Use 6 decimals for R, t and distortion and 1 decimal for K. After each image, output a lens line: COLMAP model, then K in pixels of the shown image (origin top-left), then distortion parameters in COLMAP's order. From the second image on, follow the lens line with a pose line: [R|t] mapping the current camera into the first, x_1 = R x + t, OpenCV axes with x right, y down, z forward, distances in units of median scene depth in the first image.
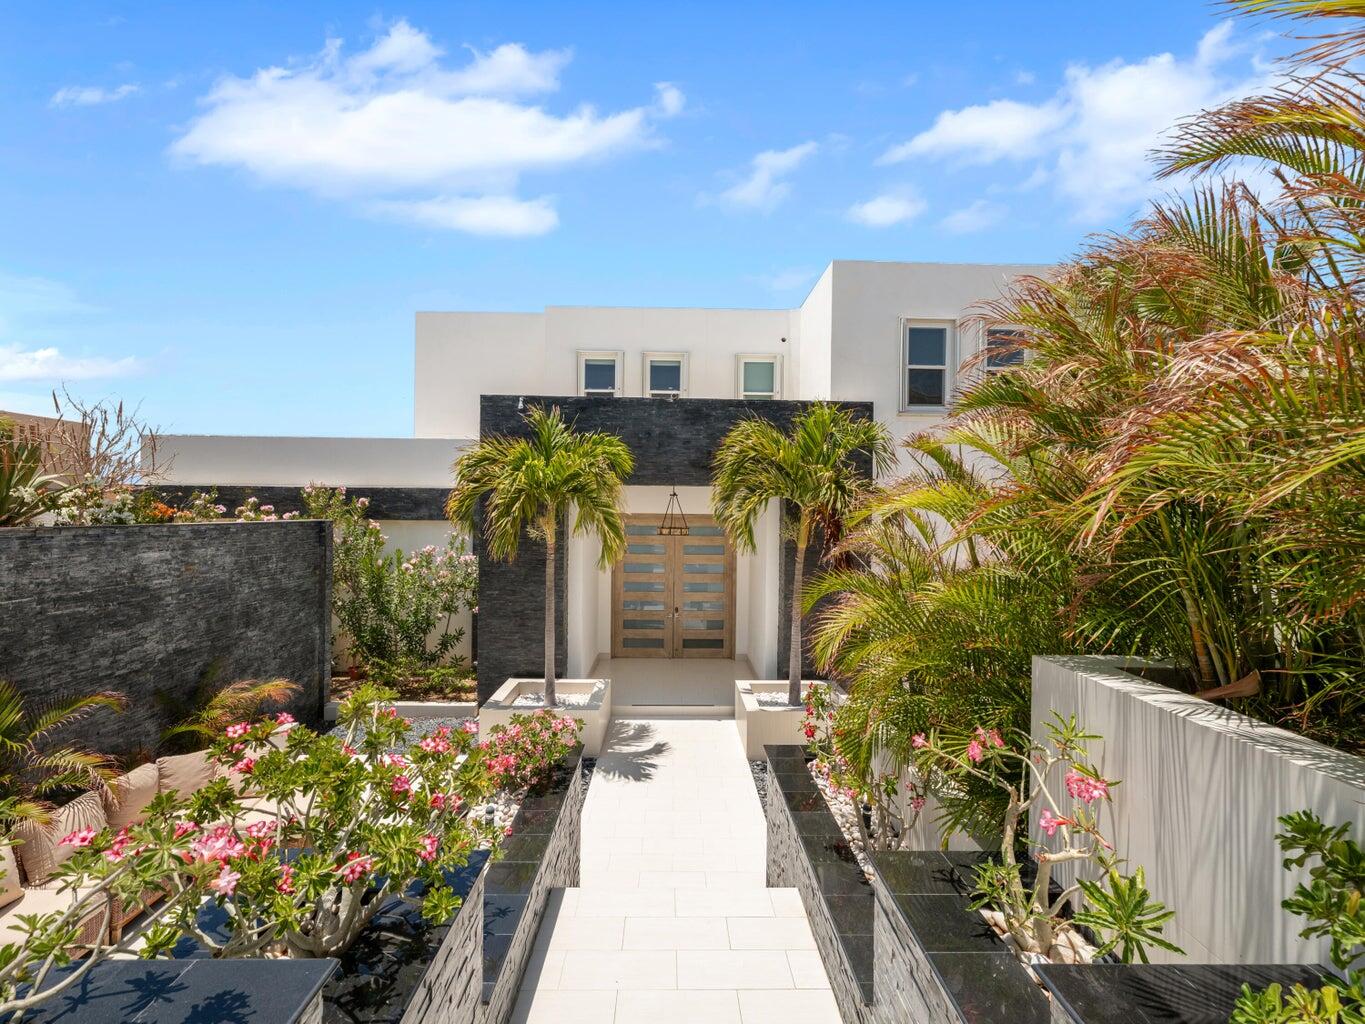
lens RADIAL K [[653.2, 0, 683.4], [0, 653.2, 508.2], [0, 0, 1]] dist [0.027936, 0.000264]
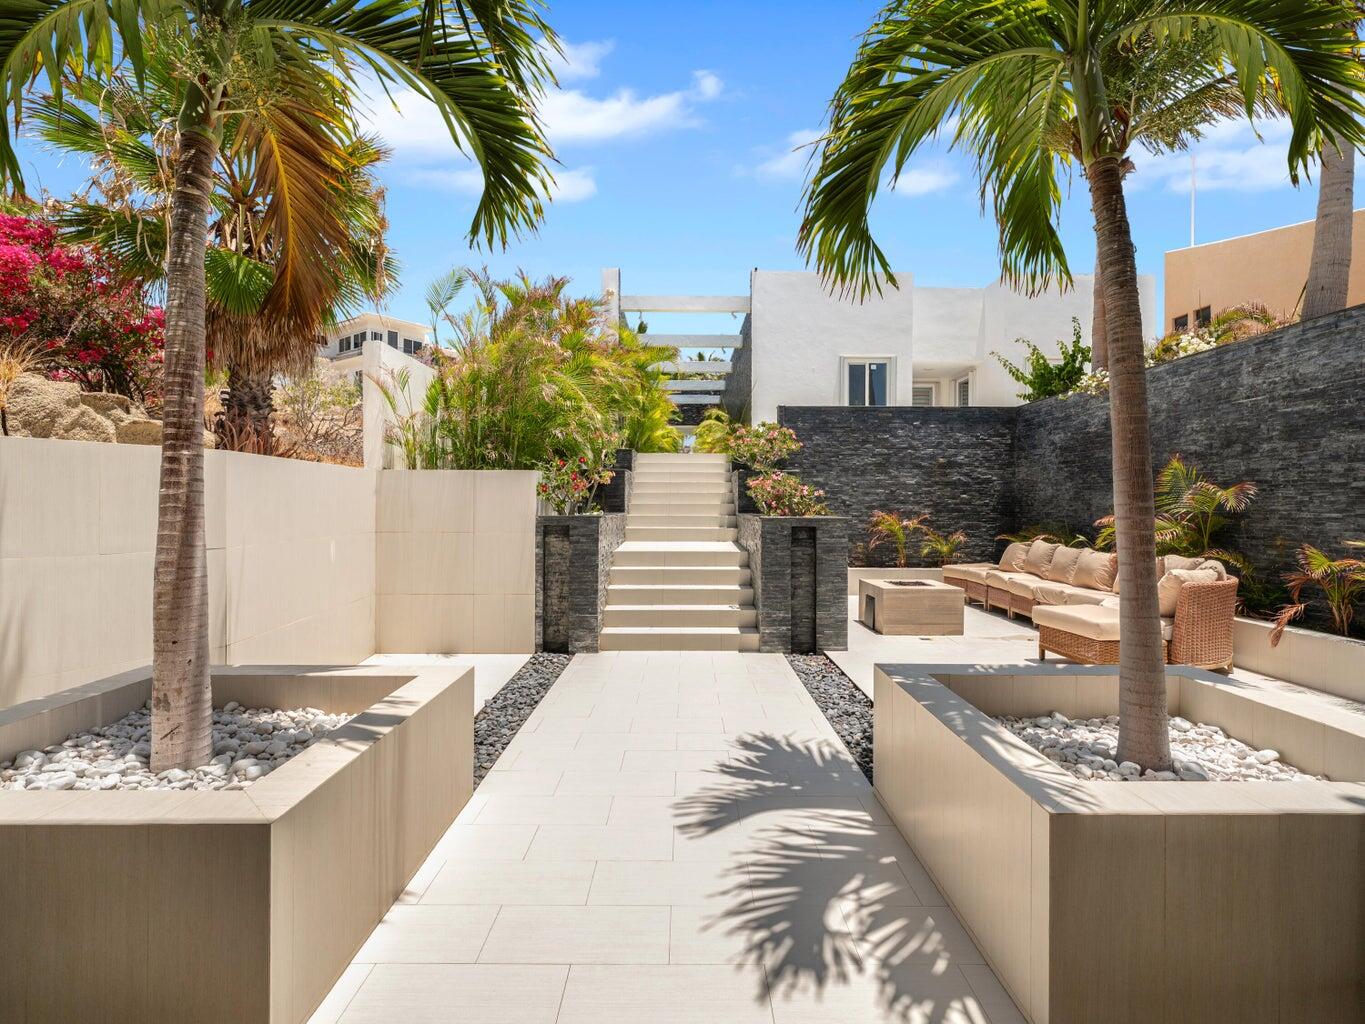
lens RADIAL K [[653.2, 0, 682.1], [0, 653.2, 508.8], [0, 0, 1]] dist [0.027936, 0.000264]
pose [[-0.999925, -0.010357, 0.006567, -0.021133], [-0.010319, 0.999930, 0.005790, 0.301159], [-0.006627, 0.005722, -0.999962, 1.966446]]
